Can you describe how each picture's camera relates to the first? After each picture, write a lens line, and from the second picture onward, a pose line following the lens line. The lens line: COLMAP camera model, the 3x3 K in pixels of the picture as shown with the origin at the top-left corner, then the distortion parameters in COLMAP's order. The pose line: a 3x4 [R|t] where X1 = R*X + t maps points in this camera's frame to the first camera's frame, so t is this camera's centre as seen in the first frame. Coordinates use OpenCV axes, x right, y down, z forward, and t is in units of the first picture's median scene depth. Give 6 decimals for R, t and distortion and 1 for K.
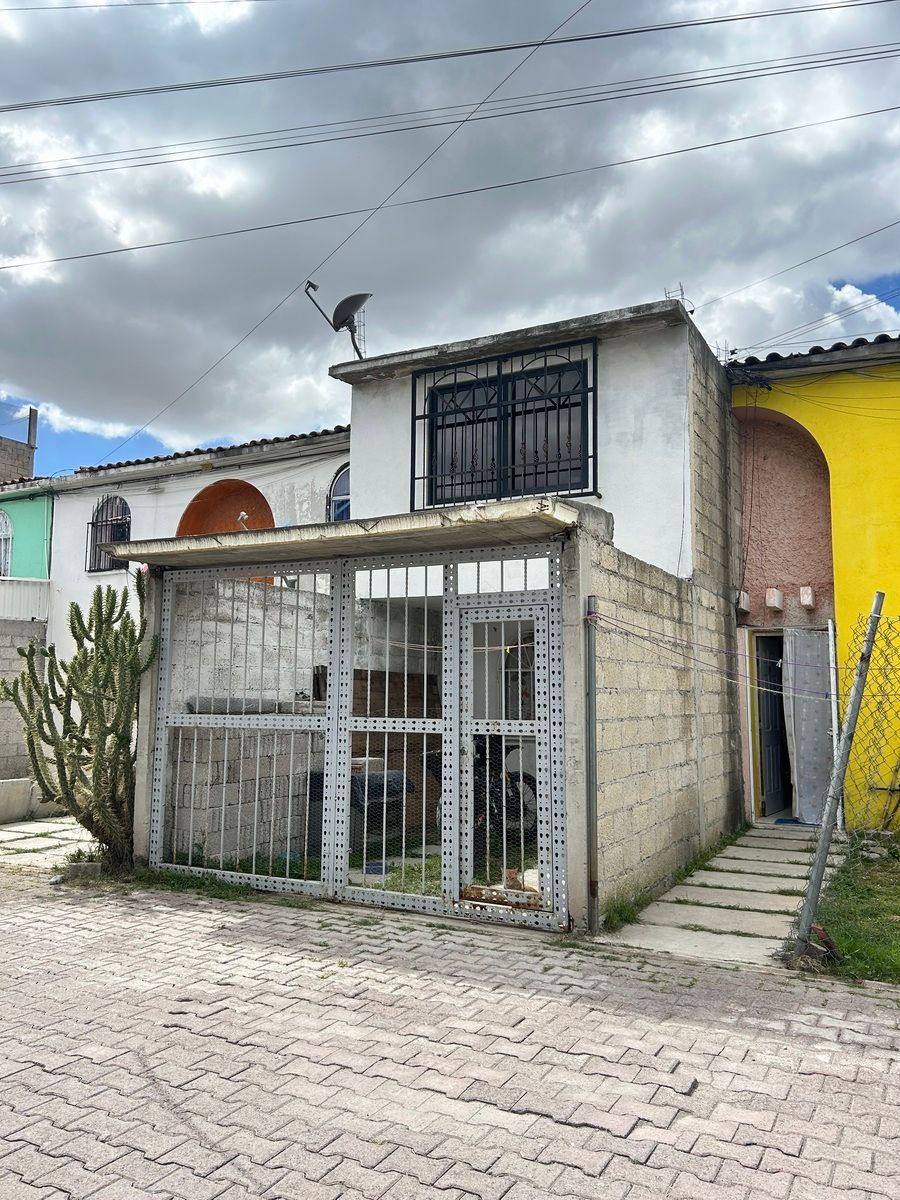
lens RADIAL K [[897.9, 0, 446.1], [0, 897.9, 596.1], [0, 0, 1]] dist [0.062136, -0.071045]
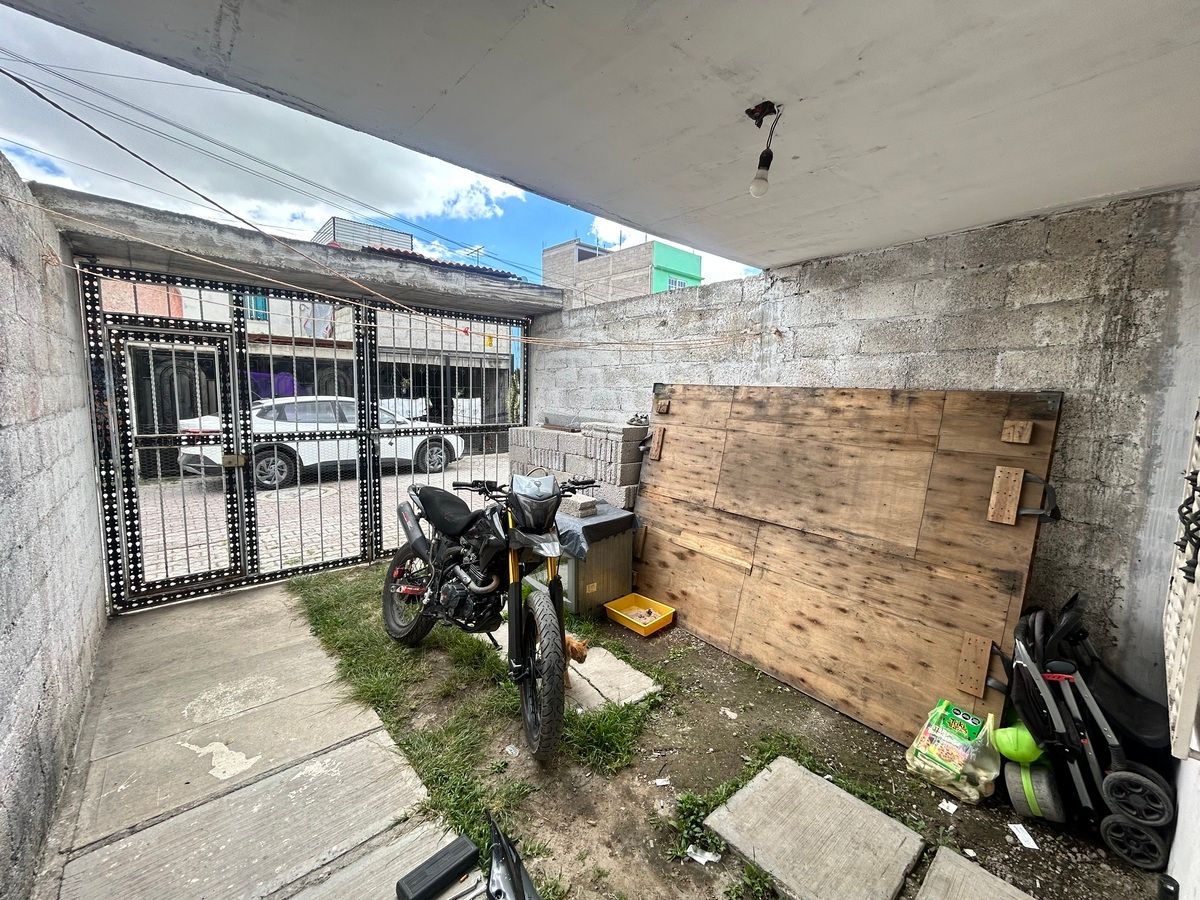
lens RADIAL K [[486.4, 0, 594.5], [0, 486.4, 444.0], [0, 0, 1]] dist [-0.000805, 0.000686]
pose [[-0.355713, 0.087913, -0.930451, 0.362294], [0.084121, 0.994537, 0.061808, 0.123984], [0.930802, -0.056284, -0.361165, 1.367649]]
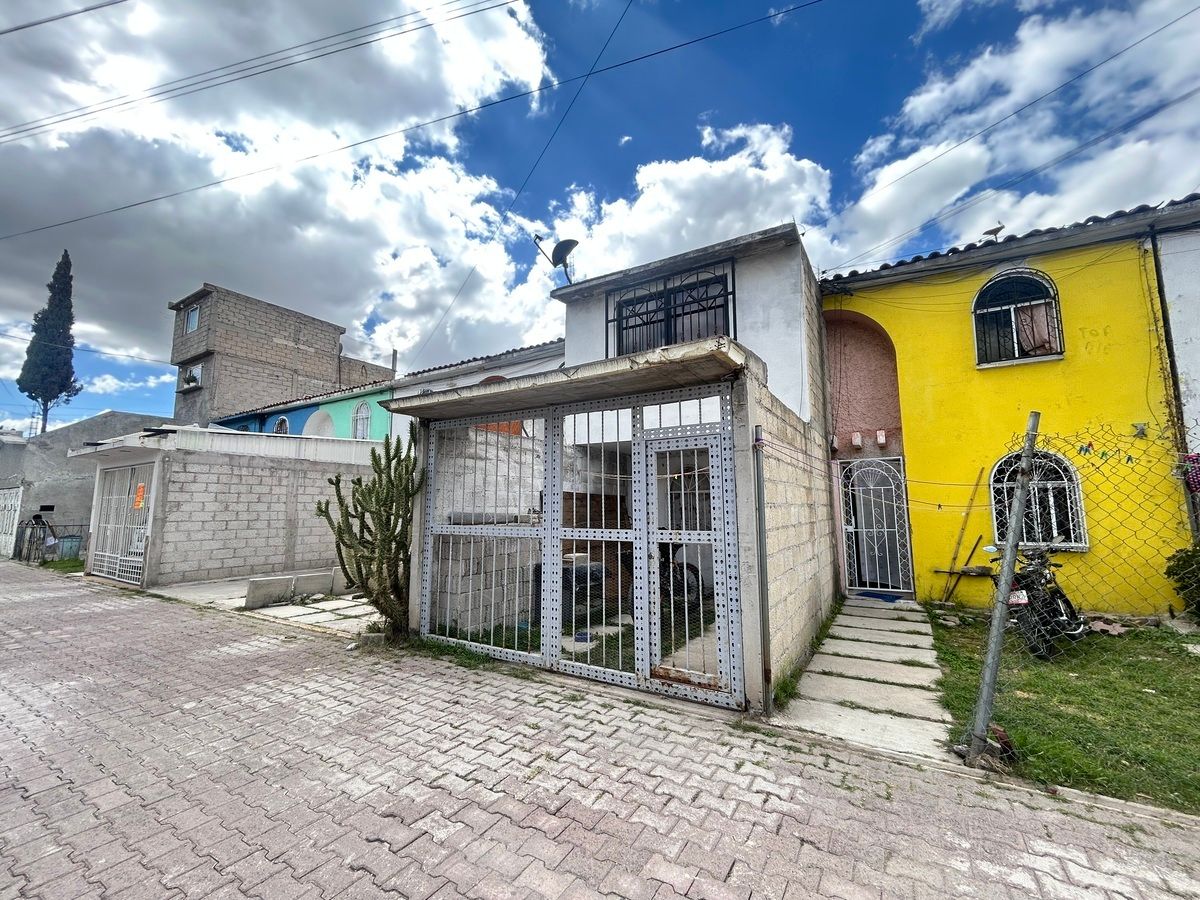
lens RADIAL K [[486.4, 0, 599.0], [0, 486.4, 448.7], [0, 0, 1]] dist [-0.000805, 0.000686]
pose [[0.998198, -0.017283, -0.057461, -0.008930], [0.016659, 0.999797, -0.011326, 0.026198], [0.057645, 0.010349, 0.998284, 0.267413]]
